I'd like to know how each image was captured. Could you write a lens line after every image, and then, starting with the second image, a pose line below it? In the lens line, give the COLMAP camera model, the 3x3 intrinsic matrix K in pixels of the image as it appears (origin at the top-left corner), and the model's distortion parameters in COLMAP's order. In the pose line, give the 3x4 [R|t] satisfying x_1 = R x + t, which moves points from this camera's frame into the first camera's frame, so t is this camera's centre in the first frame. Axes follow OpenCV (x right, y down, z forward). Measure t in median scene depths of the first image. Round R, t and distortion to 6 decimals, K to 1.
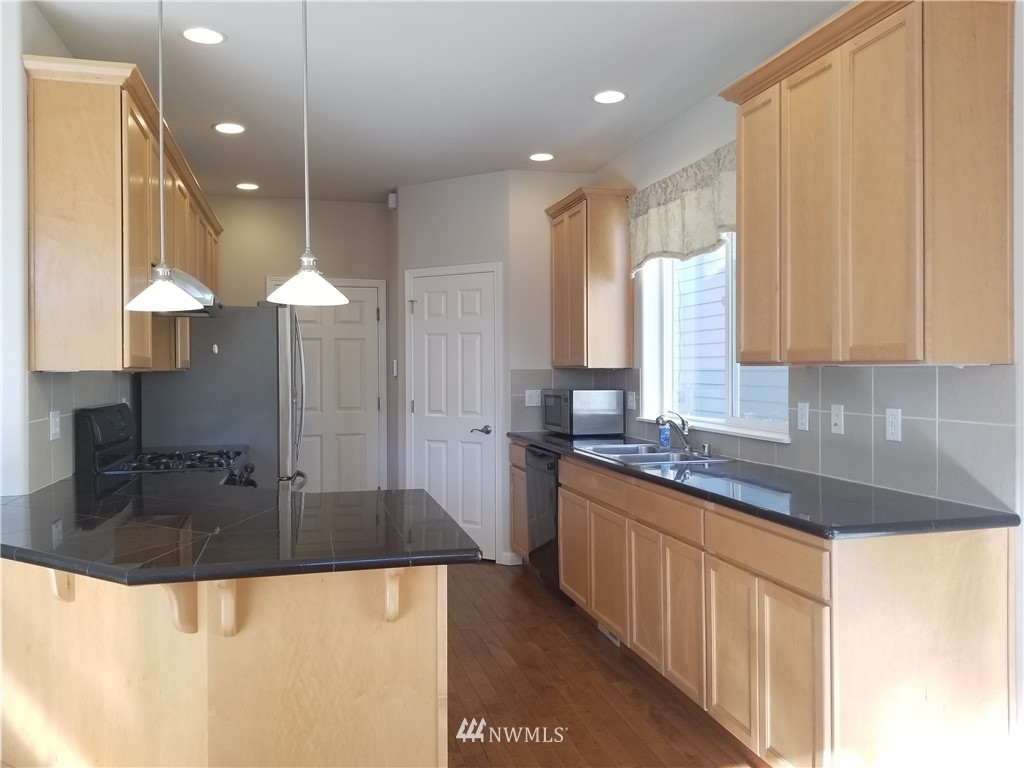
lens RADIAL K [[784.8, 0, 512.0], [0, 784.8, 384.0], [0, 0, 1]] dist [0.060364, -0.002968]
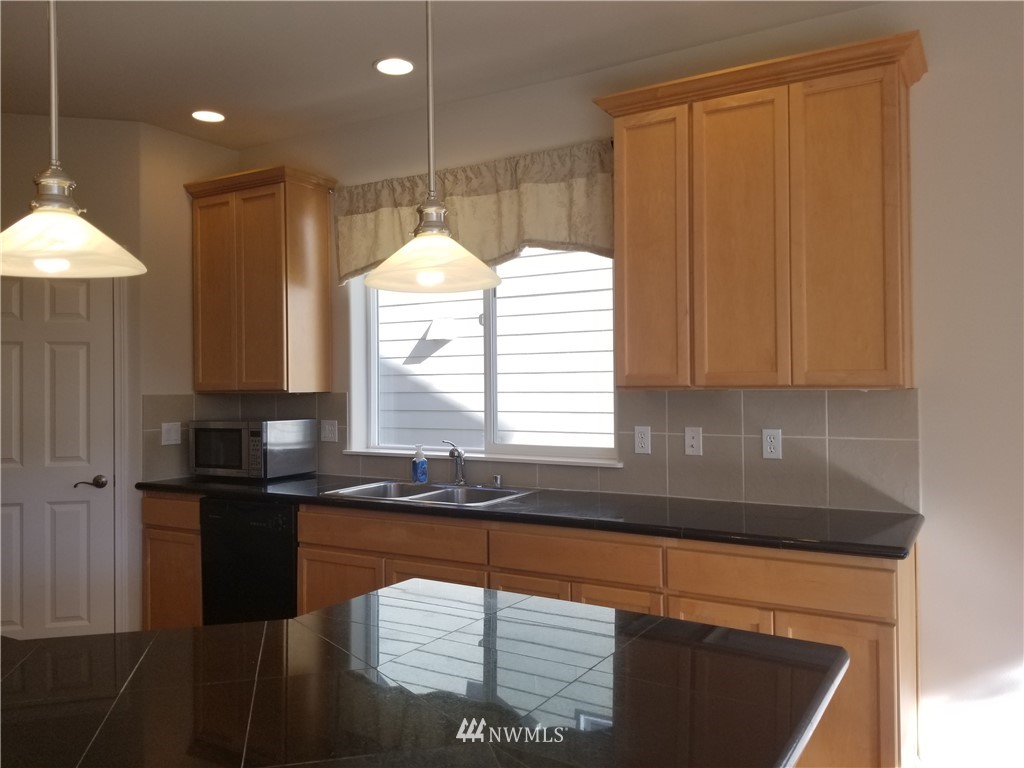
lens RADIAL K [[784.8, 0, 512.0], [0, 784.8, 384.0], [0, 0, 1]] dist [0.060364, -0.002968]
pose [[0.722336, 0.000155, 0.691542, -0.304333], [0.018549, 0.999636, -0.019600, -0.009277], [-0.691293, 0.026985, 0.722070, 0.269944]]
